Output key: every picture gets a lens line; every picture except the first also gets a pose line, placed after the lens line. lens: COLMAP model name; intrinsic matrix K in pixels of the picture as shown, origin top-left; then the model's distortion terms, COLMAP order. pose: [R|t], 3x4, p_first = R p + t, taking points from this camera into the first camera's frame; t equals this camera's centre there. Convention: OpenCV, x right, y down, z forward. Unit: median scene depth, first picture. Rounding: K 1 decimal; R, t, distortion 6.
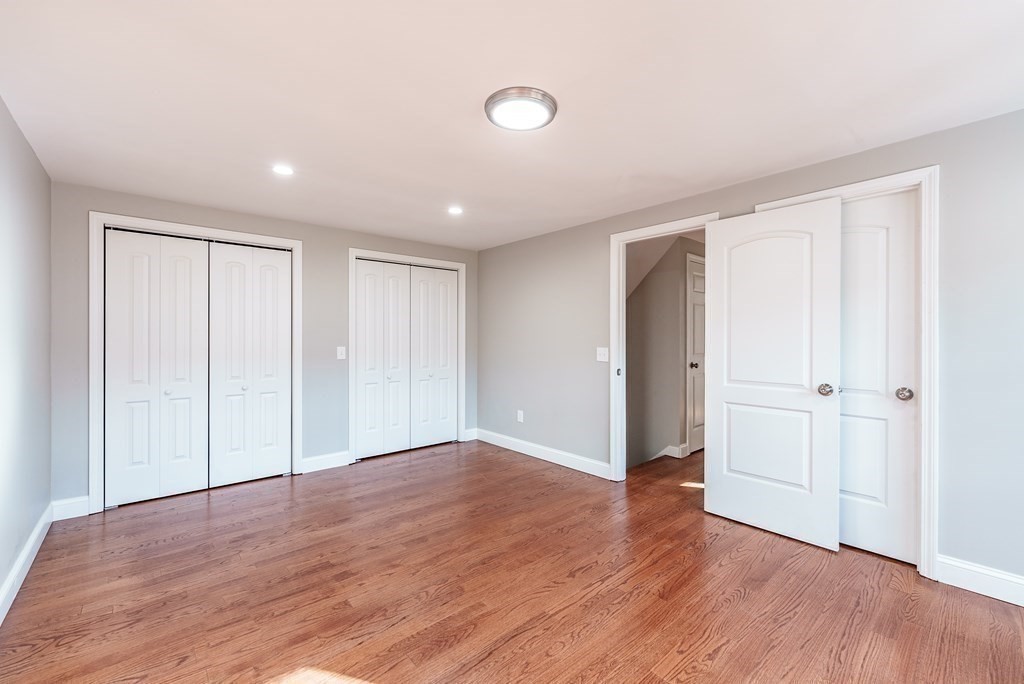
lens RADIAL K [[423.0, 0, 512.1], [0, 423.0, 340.9], [0, 0, 1]] dist [0.000133, -0.000718]
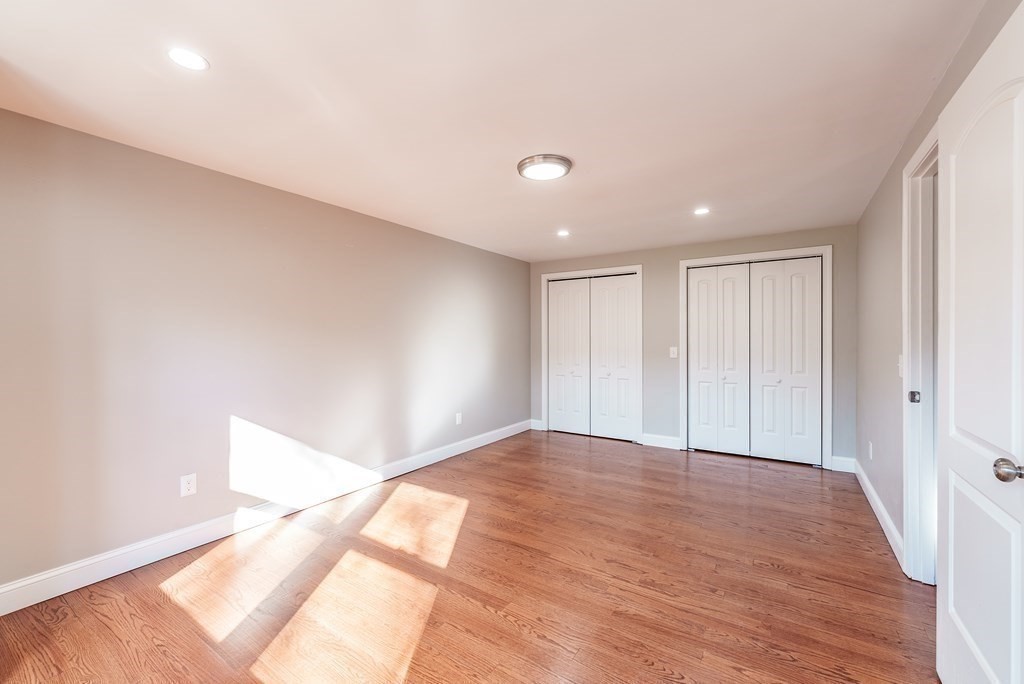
lens RADIAL K [[423.0, 0, 509.4], [0, 423.0, 338.2], [0, 0, 1]] dist [0.000133, -0.000718]
pose [[0.252152, -0.001719, -0.967686, 0.613267], [-0.005418, 0.999980, -0.003188, -0.003512], [0.967672, 0.006047, 0.252138, 0.264607]]
